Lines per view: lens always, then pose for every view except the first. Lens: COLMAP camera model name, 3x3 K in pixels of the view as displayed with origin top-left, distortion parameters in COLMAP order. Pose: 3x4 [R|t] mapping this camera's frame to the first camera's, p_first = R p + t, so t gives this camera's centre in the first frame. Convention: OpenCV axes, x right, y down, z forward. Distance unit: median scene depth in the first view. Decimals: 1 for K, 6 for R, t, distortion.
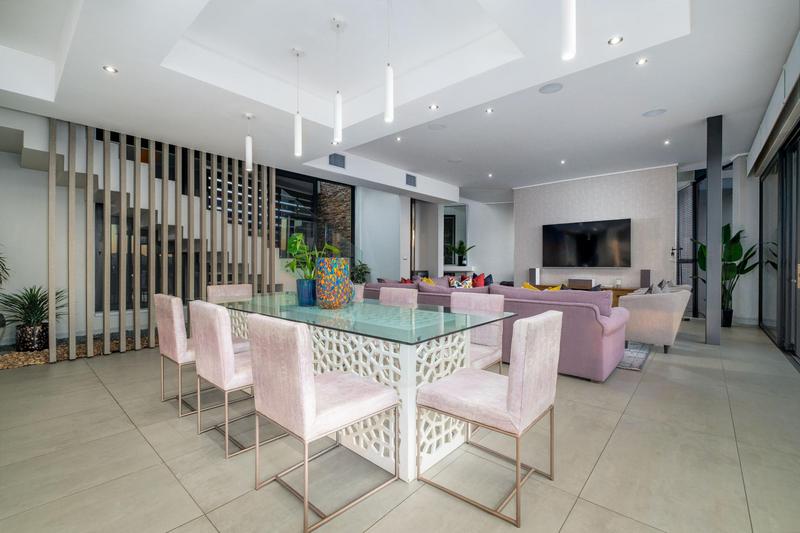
lens RADIAL K [[350.2, 0, 397.5], [0, 350.2, 264.1], [0, 0, 1]] dist [-0.008064, -0.001493]
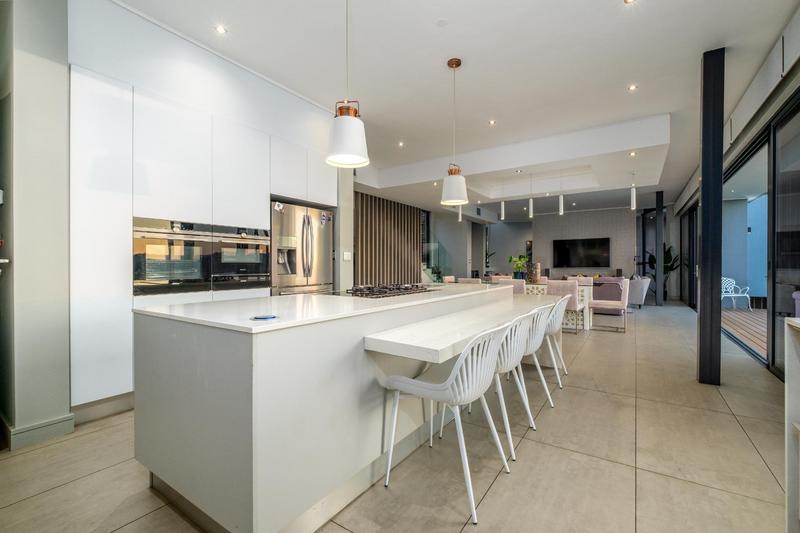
lens RADIAL K [[350.2, 0, 407.7], [0, 350.2, 266.9], [0, 0, 1]] dist [-0.008064, -0.001493]
pose [[0.990201, -0.001702, 0.139637, -0.627533], [0.002602, 0.999977, -0.006264, 0.016149], [-0.139623, 0.006566, 0.990183, -0.610541]]
